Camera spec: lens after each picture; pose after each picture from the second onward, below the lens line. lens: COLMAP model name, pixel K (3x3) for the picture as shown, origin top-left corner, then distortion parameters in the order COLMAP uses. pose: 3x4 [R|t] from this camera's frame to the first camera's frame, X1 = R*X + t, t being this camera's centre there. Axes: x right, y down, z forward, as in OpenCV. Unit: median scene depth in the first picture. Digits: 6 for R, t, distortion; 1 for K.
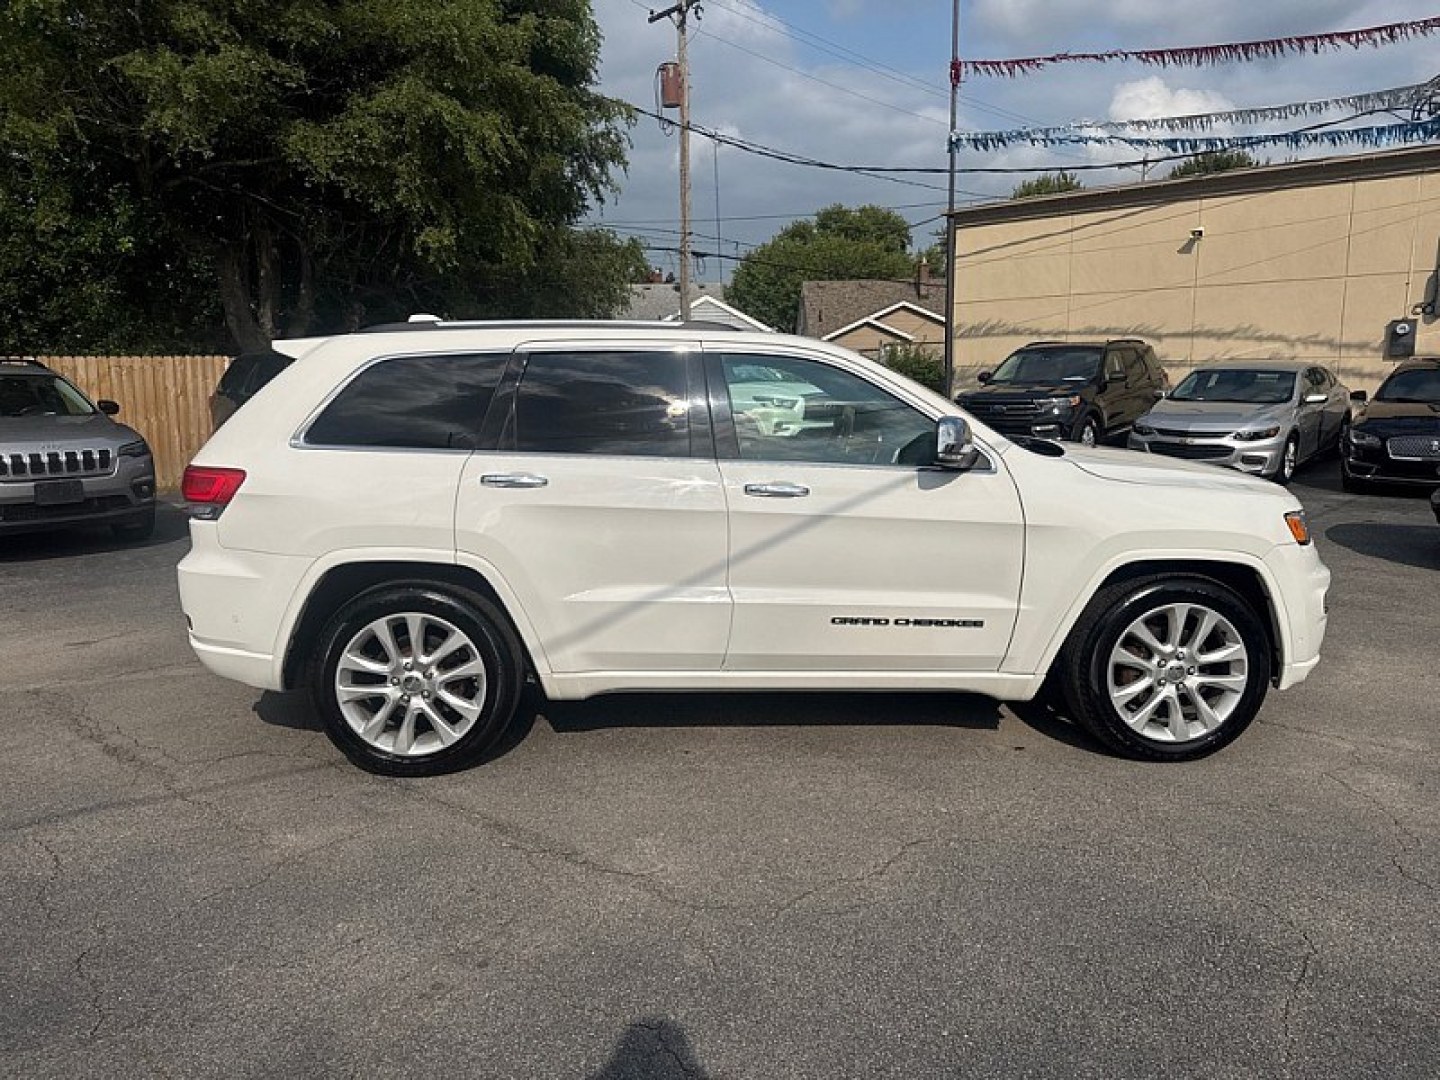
lens RADIAL K [[1088.0, 0, 725.0], [0, 1088.0, 544.8], [0, 0, 1]] dist [-0.020433, -0.003970]
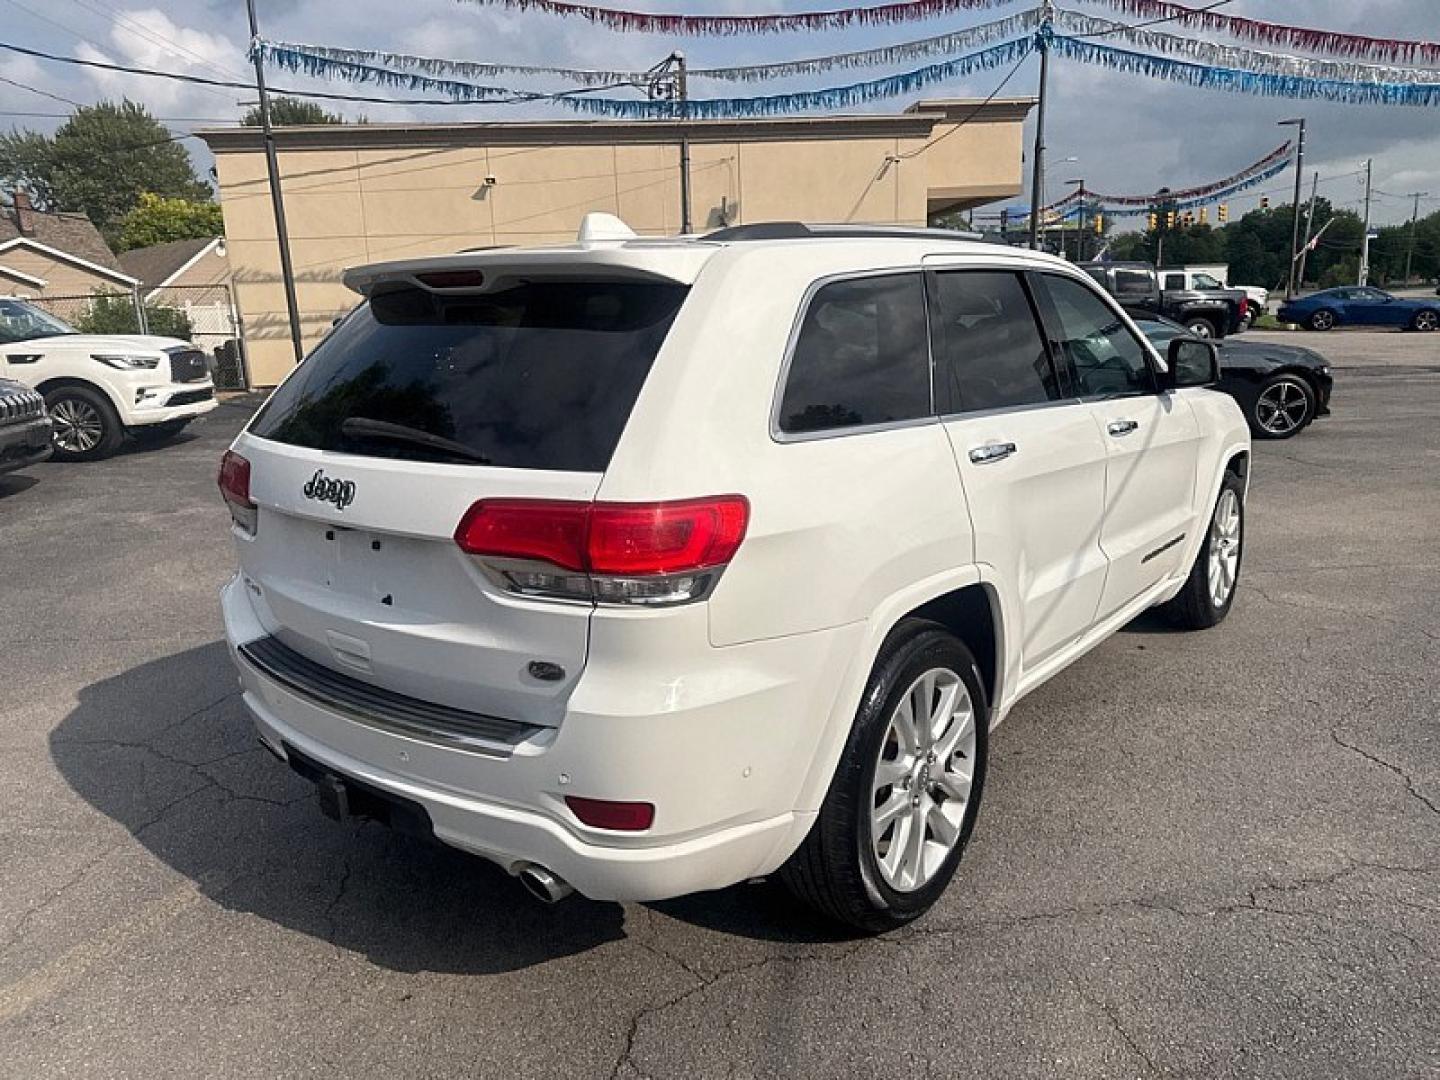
lens RADIAL K [[1028.0, 0, 710.5], [0, 1028.0, 549.1], [0, 0, 1]] dist [0.027600, -0.029856]
pose [[0.648638, -0.180017, 0.739502, -0.242070], [0.136999, 0.983371, 0.119216, -0.029904], [-0.748665, 0.023984, 0.662514, 0.202116]]
